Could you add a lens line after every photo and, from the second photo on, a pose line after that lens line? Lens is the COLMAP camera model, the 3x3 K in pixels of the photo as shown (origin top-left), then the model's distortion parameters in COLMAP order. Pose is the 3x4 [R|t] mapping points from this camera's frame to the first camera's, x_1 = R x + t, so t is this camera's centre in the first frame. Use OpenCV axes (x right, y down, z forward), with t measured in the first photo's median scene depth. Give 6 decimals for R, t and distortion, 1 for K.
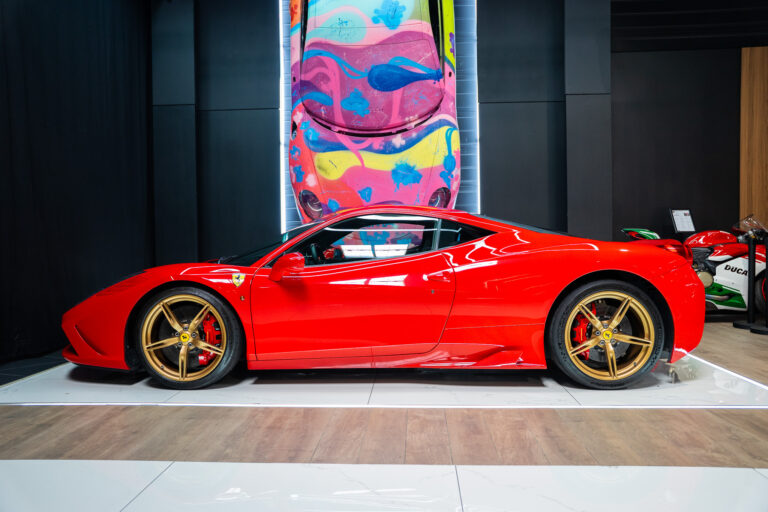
lens RADIAL K [[604.3, 0, 384.0], [0, 604.3, 256.0], [0, 0, 1]] dist [-0.089896, -0.001478]
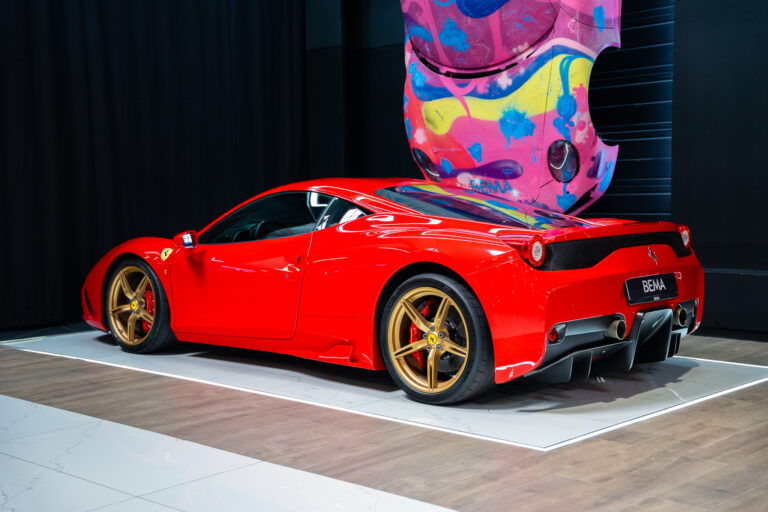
lens RADIAL K [[1039.3, 0, 384.0], [0, 1039.3, 256.0], [0, 0, 1]] dist [-0.023444, 0.017989]
pose [[0.778211, 0.033206, -0.627124, 0.722583], [-0.014797, 0.999293, 0.034551, -0.014788], [0.627829, -0.017608, 0.778152, -0.105174]]
